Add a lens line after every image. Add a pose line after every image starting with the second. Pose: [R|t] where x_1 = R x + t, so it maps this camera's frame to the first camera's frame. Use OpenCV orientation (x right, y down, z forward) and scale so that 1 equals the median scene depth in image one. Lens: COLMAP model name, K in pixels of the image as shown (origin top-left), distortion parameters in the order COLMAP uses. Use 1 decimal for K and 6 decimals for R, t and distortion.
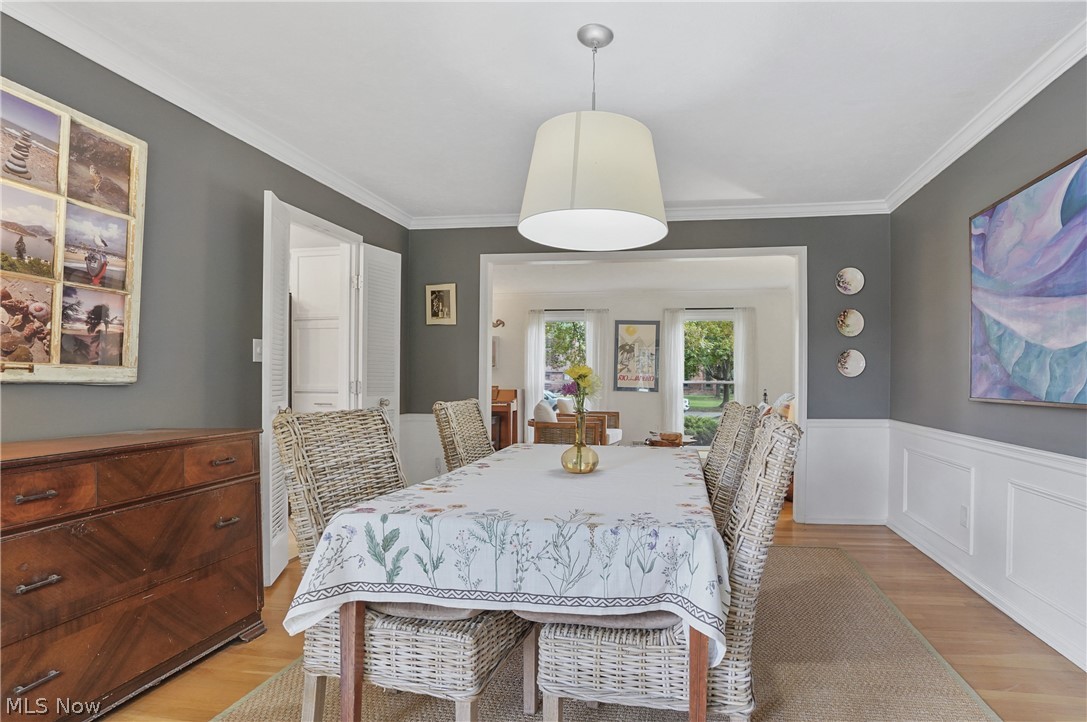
lens RADIAL K [[539.1, 0, 543.5], [0, 539.1, 361.0], [0, 0, 1]] dist [-0.063078, 0.029475]
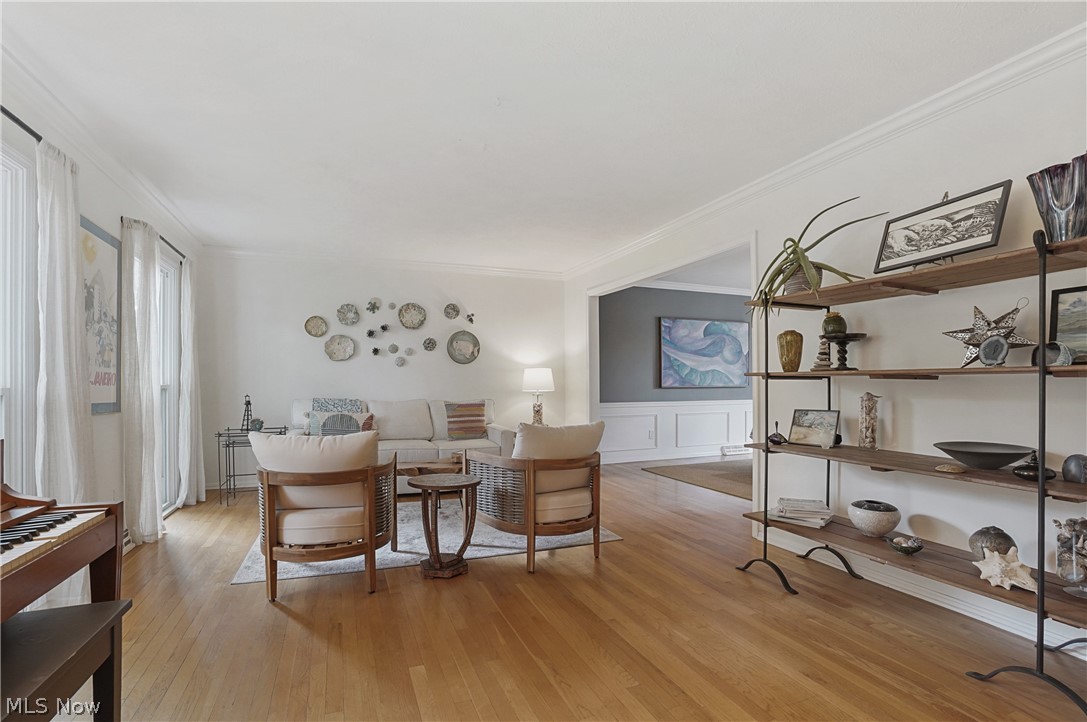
lens RADIAL K [[504.0, 0, 542.6], [0, 504.0, 373.2], [0, 0, 1]] dist [-0.065116, 0.023729]
pose [[-0.577332, 0.007844, 0.816472, -0.941576], [-0.027192, 0.999215, -0.028827, 0.098190], [-0.816057, -0.038844, -0.576665, 3.162600]]
